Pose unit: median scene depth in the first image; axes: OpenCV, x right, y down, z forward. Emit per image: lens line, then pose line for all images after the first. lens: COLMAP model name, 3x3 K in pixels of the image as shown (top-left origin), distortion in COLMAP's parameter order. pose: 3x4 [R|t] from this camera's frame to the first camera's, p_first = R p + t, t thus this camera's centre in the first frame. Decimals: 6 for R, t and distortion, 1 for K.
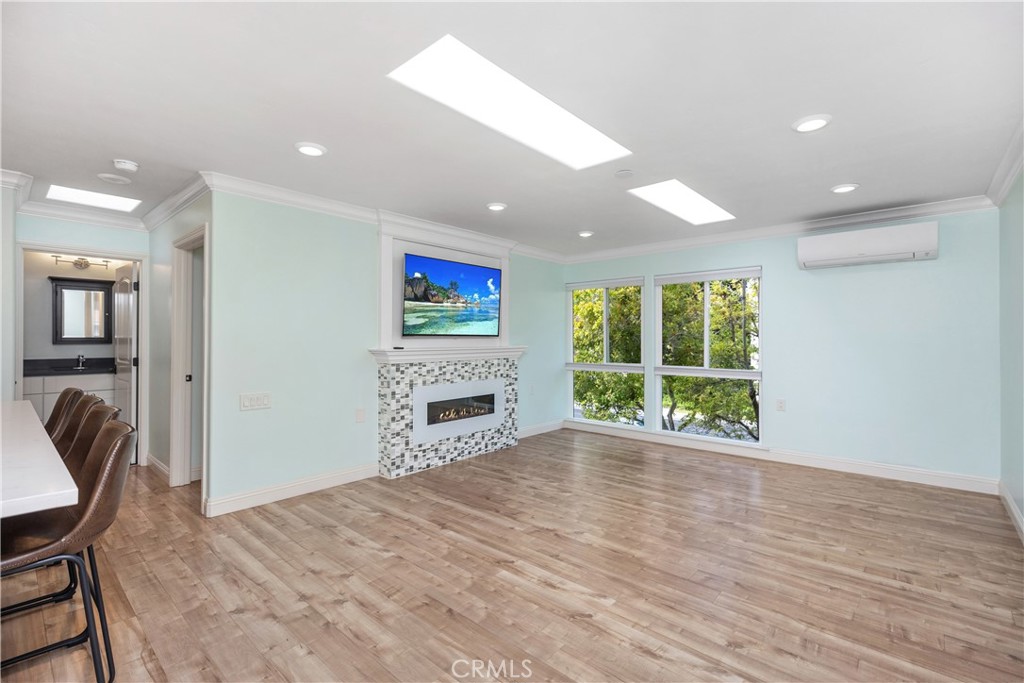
lens RADIAL K [[464.5, 0, 508.9], [0, 464.5, 336.8], [0, 0, 1]] dist [0.005158, 0.001413]
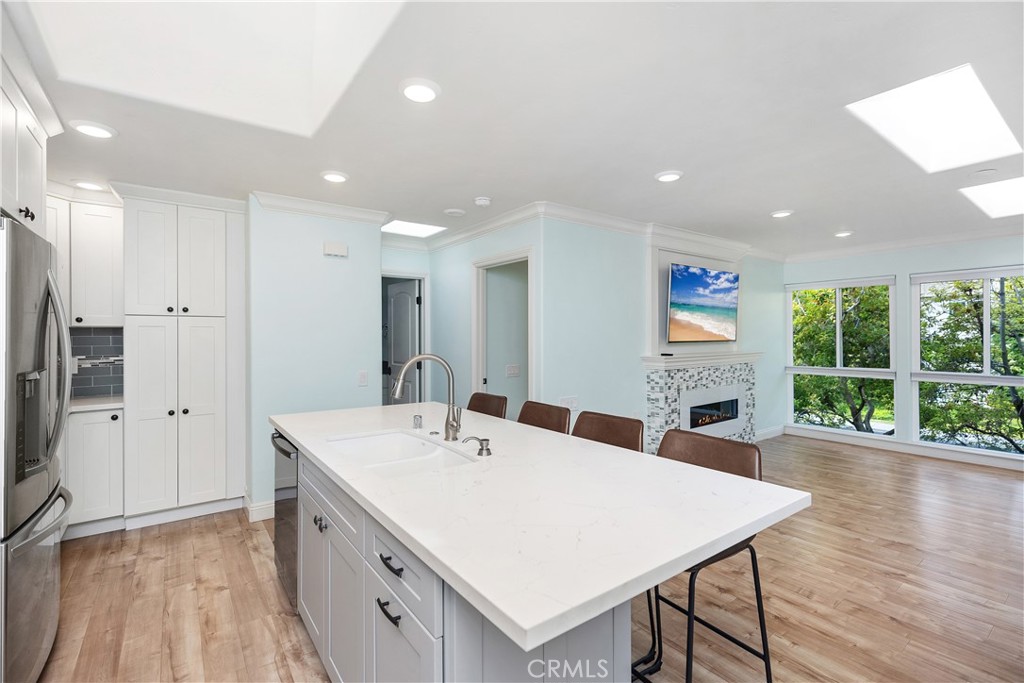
lens RADIAL K [[464.5, 0, 506.0], [0, 464.5, 333.8], [0, 0, 1]] dist [0.005158, 0.001413]
pose [[0.979517, -0.007515, -0.201220, -0.421041], [0.007914, 0.999968, 0.001182, -0.028850], [0.201205, -0.002750, 0.979545, -0.104429]]
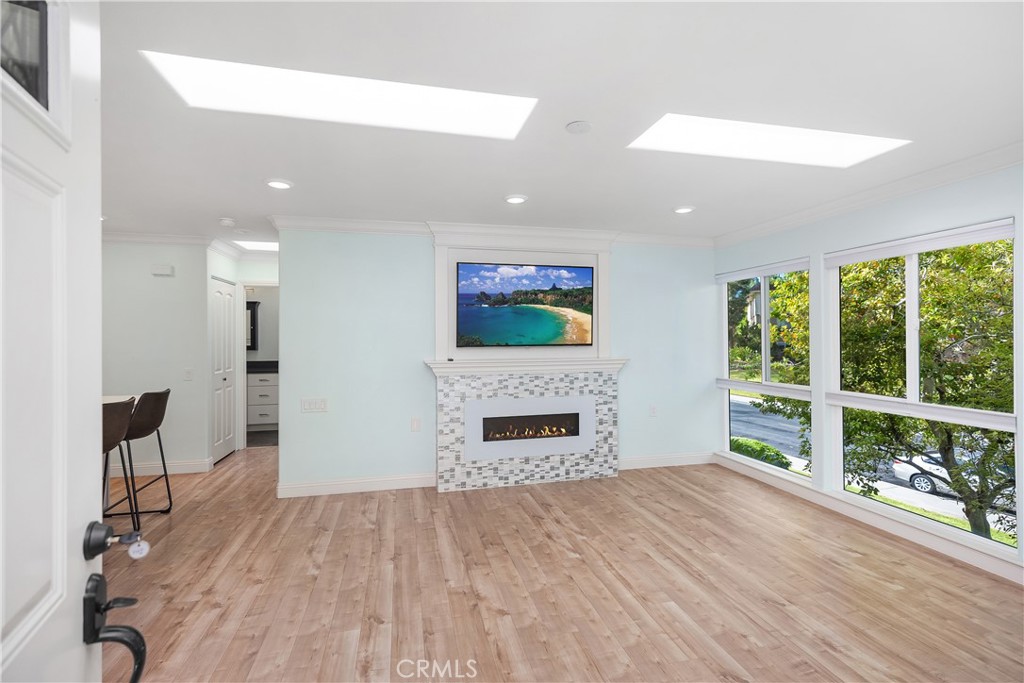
lens RADIAL K [[464.5, 0, 506.9], [0, 464.5, 334.5], [0, 0, 1]] dist [0.005158, 0.001413]
pose [[0.819648, -0.008257, -0.572808, 0.468220], [0.008575, 0.999961, -0.002144, -0.028765], [0.572804, -0.003155, 0.819687, 0.291272]]
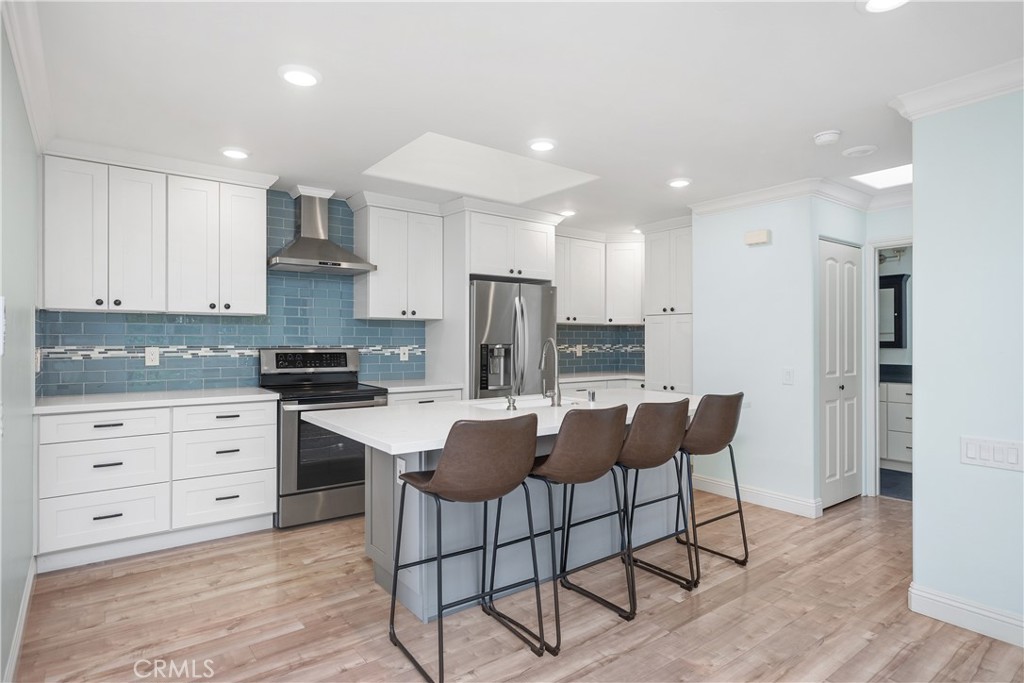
lens RADIAL K [[557.5, 0, 509.7], [0, 557.5, 337.9], [0, 0, 1]] dist [-0.002660, 0.004934]
pose [[-0.185426, -0.005496, -0.982643, 0.218763], [0.005077, 0.999966, -0.006551, -0.002146], [0.982645, -0.006203, -0.185392, 0.492086]]
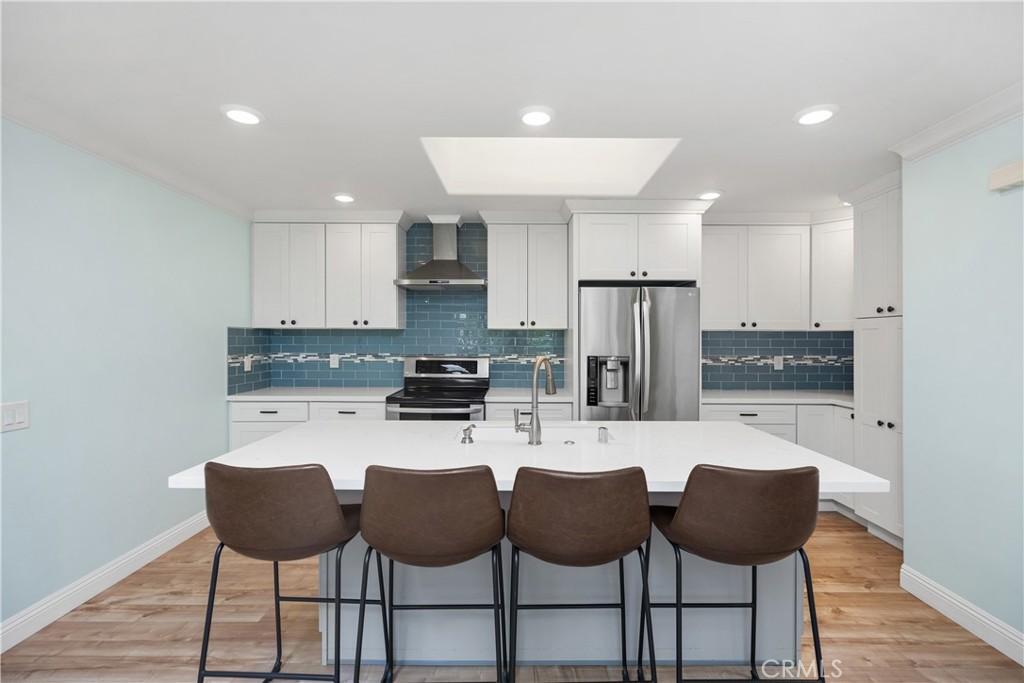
lens RADIAL K [[464.5, 0, 512.9], [0, 464.5, 337.6], [0, 0, 1]] dist [0.005158, 0.001413]
pose [[-0.746013, -0.006513, -0.665900, -0.212700], [-0.000121, 0.999953, -0.009646, -0.023680], [0.665931, -0.007115, -0.745979, 0.788471]]
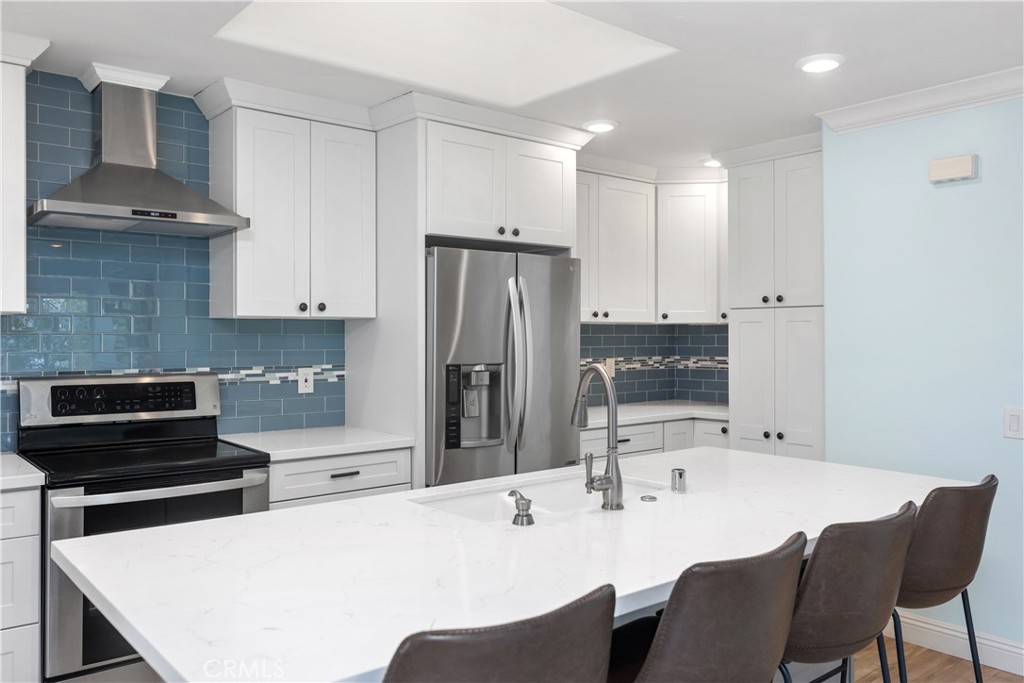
lens RADIAL K [[804.9, 0, 510.2], [0, 804.9, 332.5], [0, 0, 1]] dist [-0.003435, 0.008756]
pose [[-0.143789, -0.006102, -0.989589, -0.023771], [0.008886, 0.999933, -0.007457, -0.025983], [0.989568, -0.009866, -0.143726, 0.419041]]
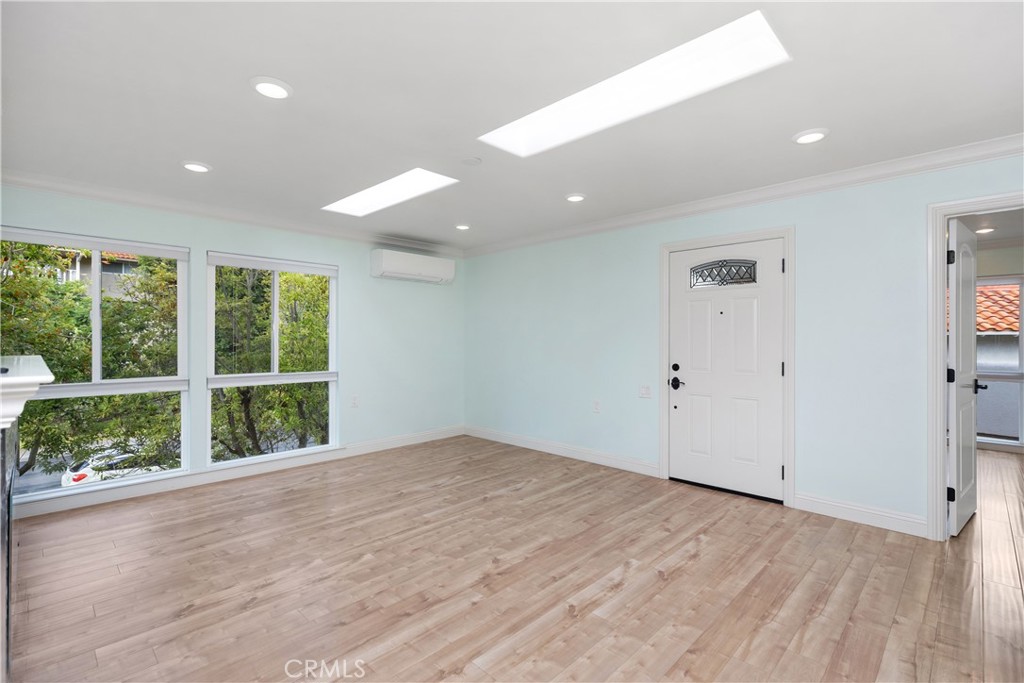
lens RADIAL K [[464.5, 0, 516.6], [0, 464.5, 341.1], [0, 0, 1]] dist [0.005158, 0.001413]
pose [[0.036364, -0.001708, 0.999337, -0.564169], [-0.006688, 0.999976, 0.001952, 0.003425], [-0.999316, -0.006754, 0.036352, 0.725238]]
